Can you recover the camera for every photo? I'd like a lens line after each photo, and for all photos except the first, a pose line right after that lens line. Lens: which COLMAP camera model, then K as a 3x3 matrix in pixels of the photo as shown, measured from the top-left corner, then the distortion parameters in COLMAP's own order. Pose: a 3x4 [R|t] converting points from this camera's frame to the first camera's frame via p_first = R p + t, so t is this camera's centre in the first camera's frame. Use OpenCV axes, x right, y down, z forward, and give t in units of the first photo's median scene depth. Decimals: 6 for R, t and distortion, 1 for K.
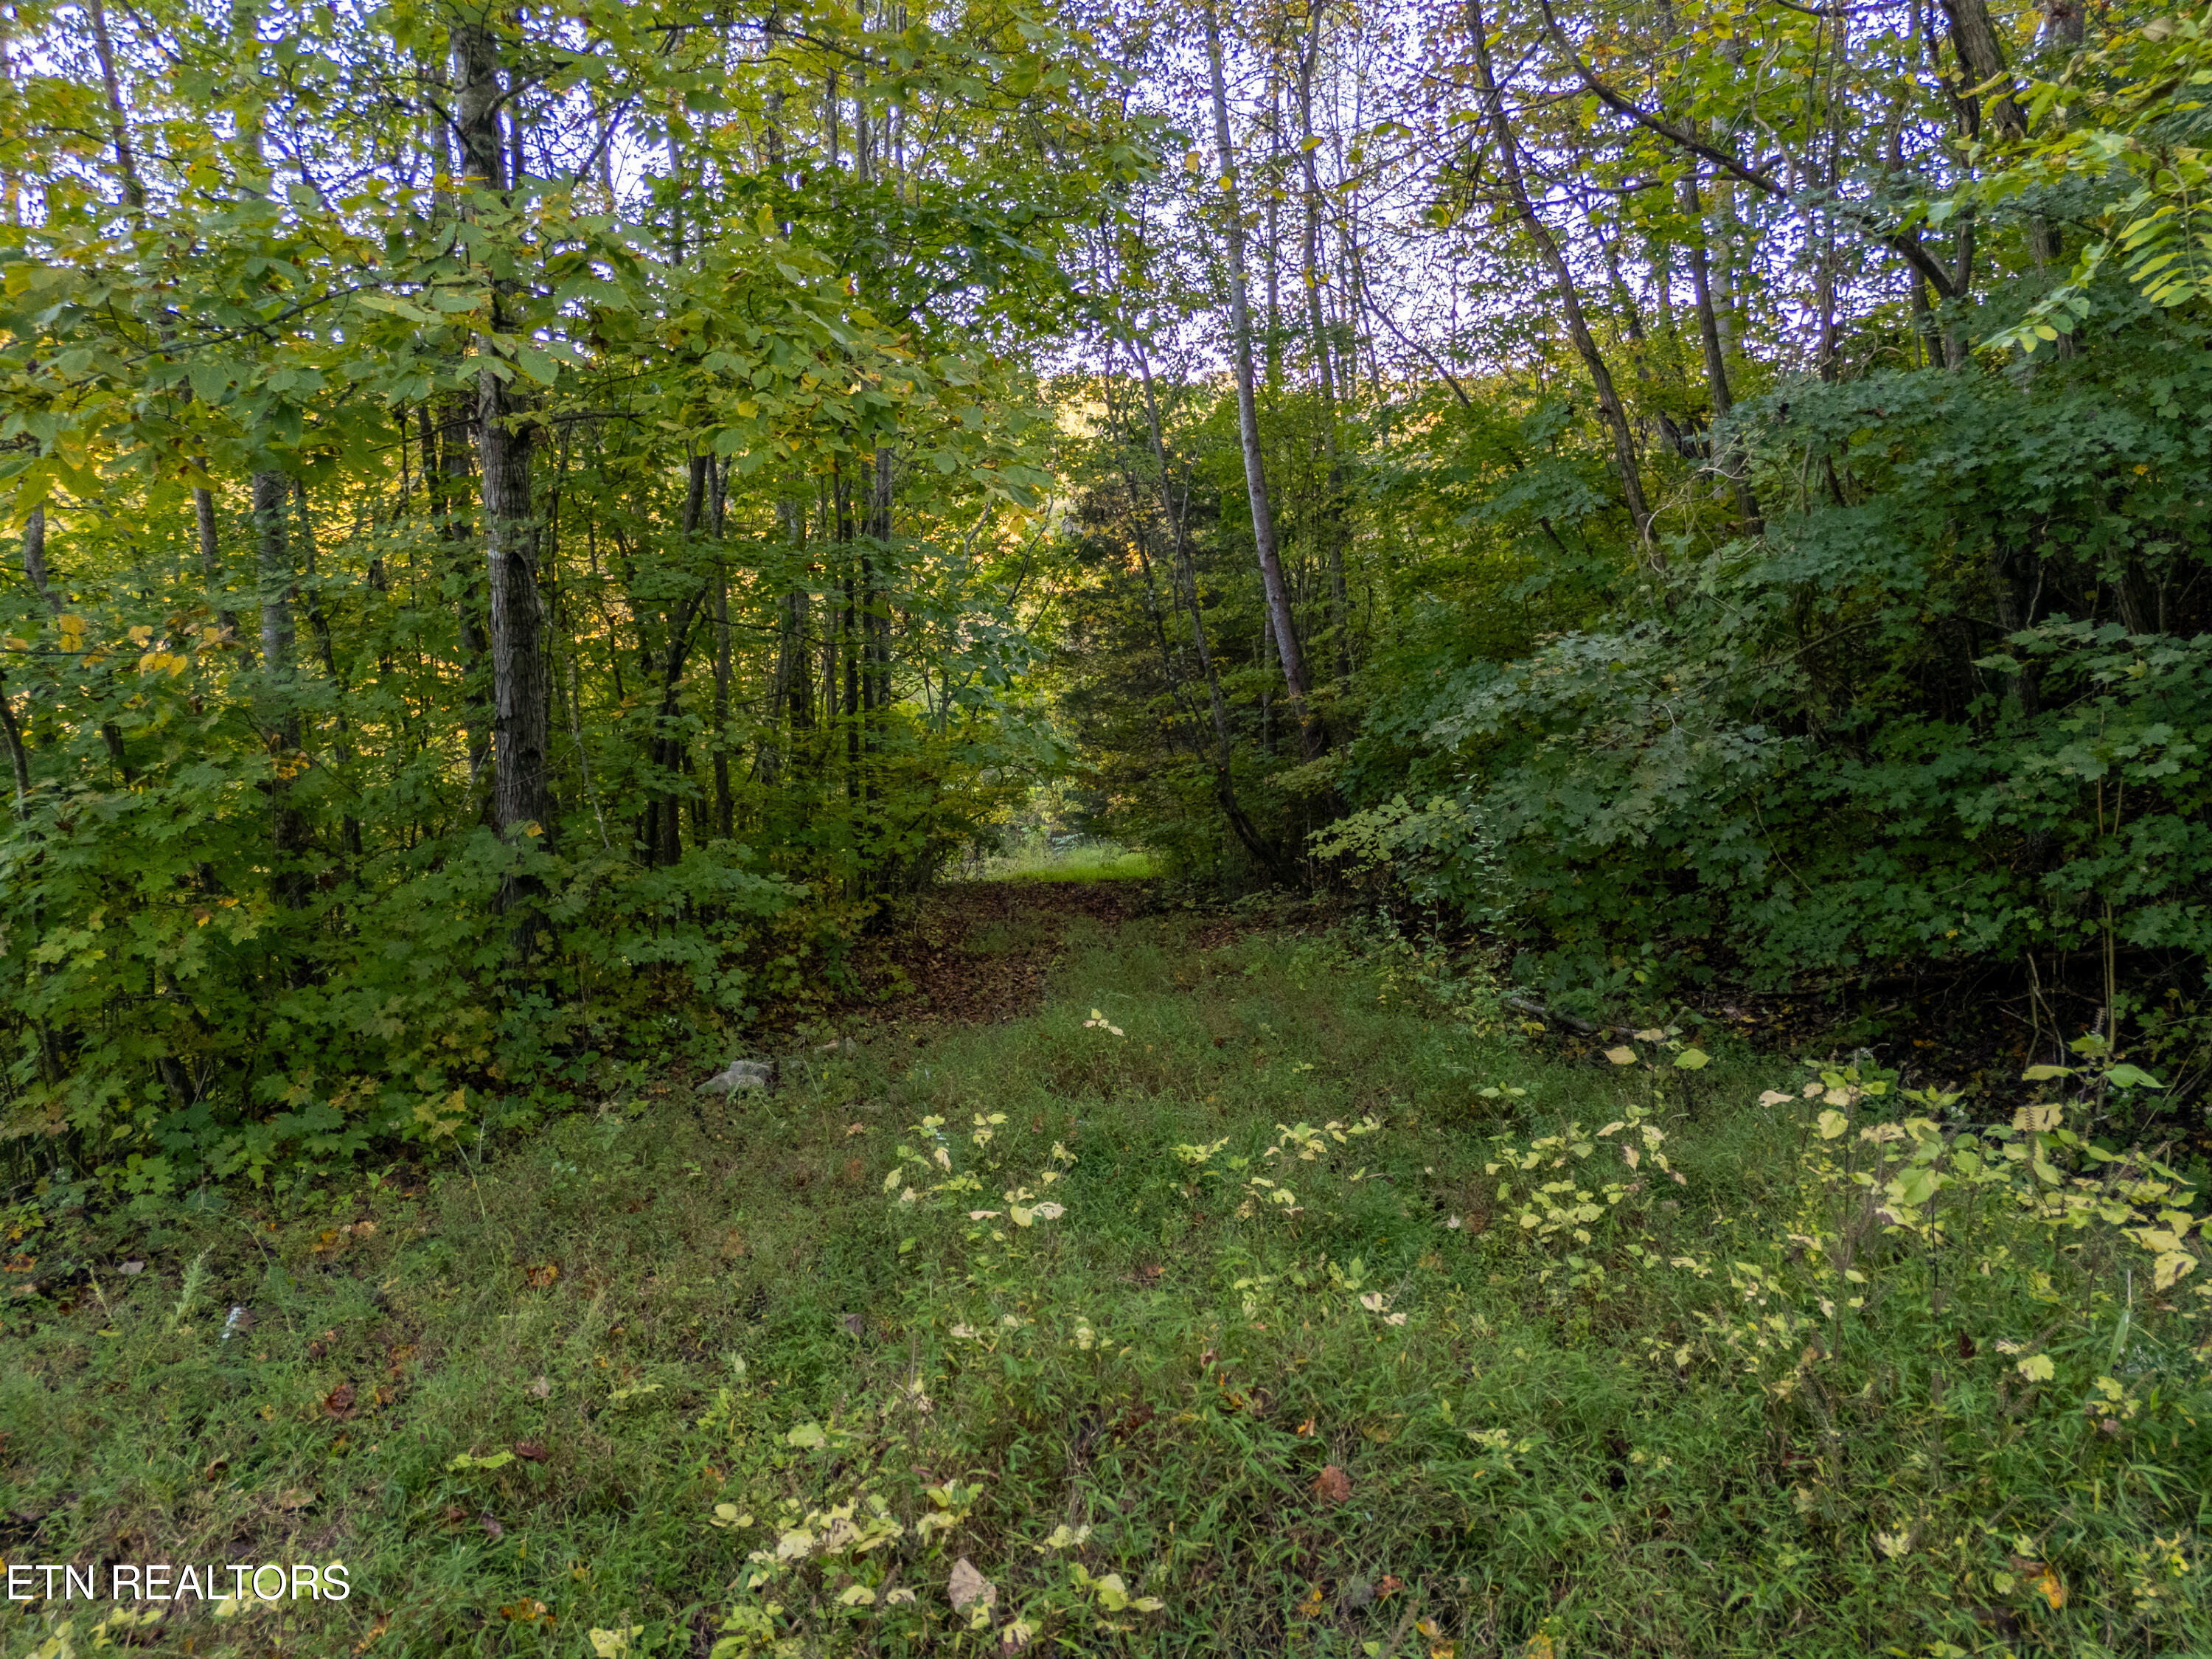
lens RADIAL K [[1619.9, 0, 1106.0], [0, 1619.9, 829.5], [0, 0, 1]] dist [0.110489, -0.103171]
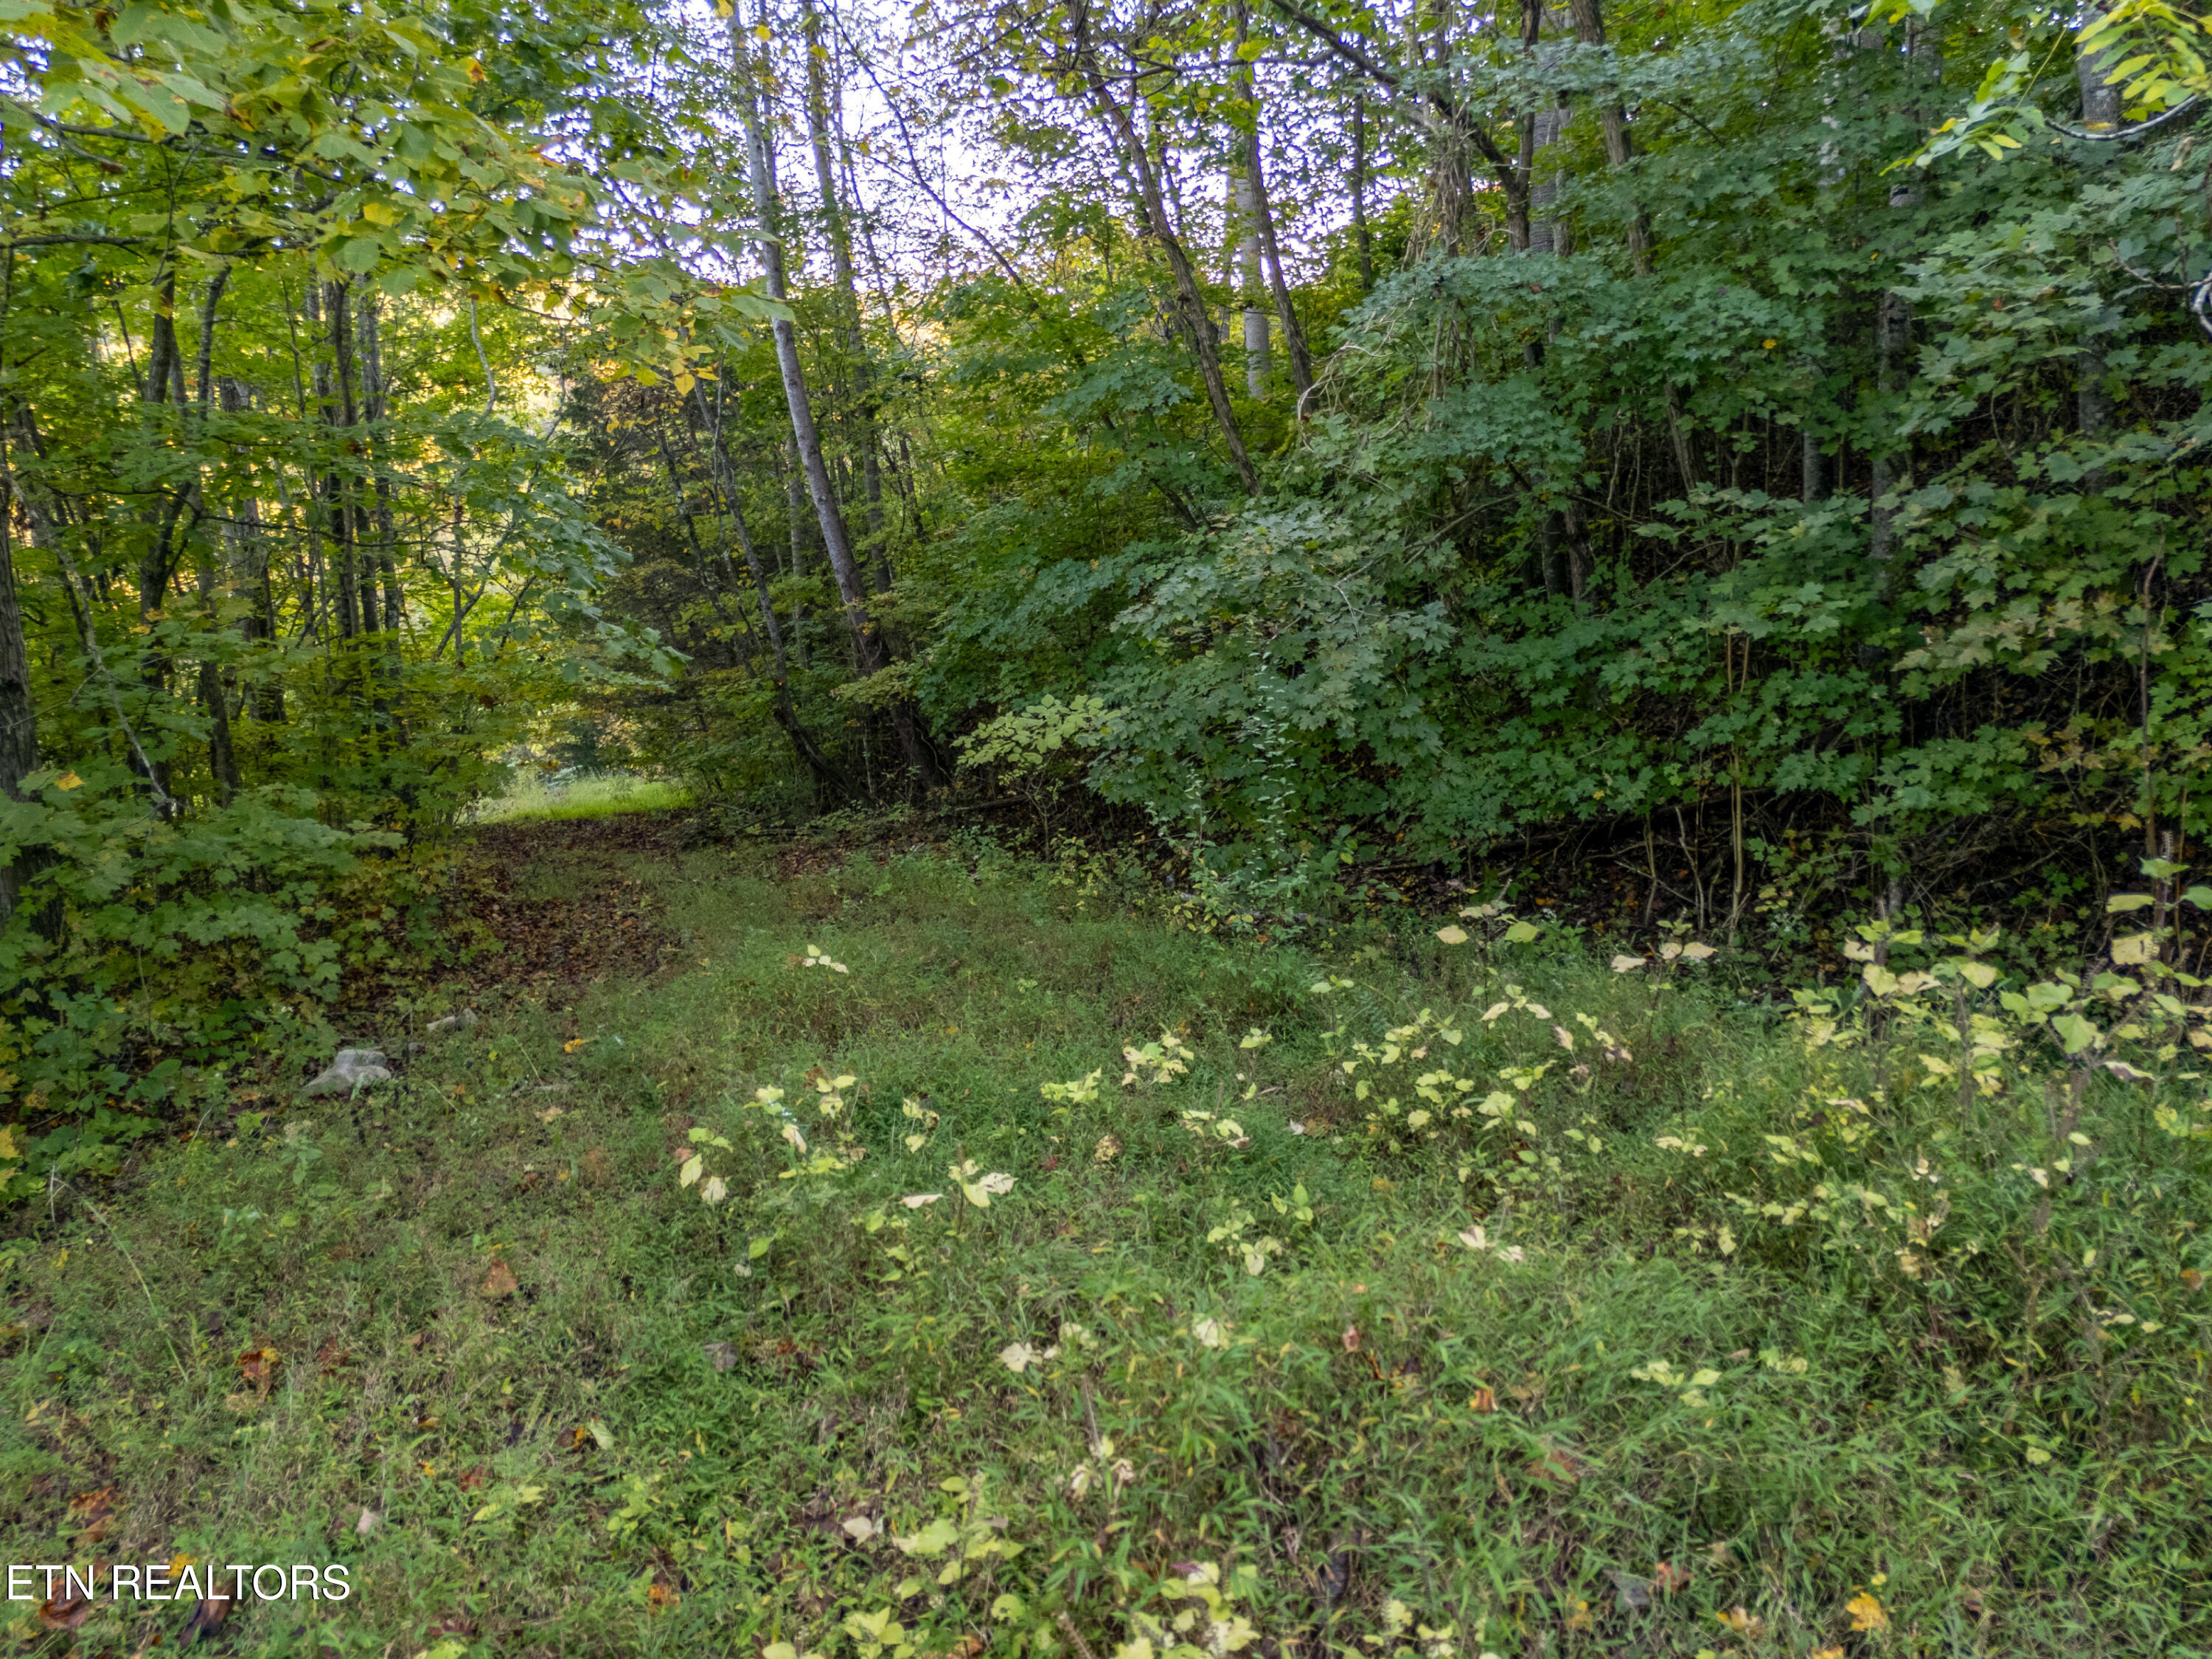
lens RADIAL K [[1619.9, 0, 1106.0], [0, 1619.9, 829.5], [0, 0, 1]] dist [0.110489, -0.103171]
pose [[0.948994, -0.074299, 0.306414, -0.109846], [0.058867, 0.996502, 0.059315, 0.004545], [-0.309749, -0.038252, 0.950049, 0.100865]]
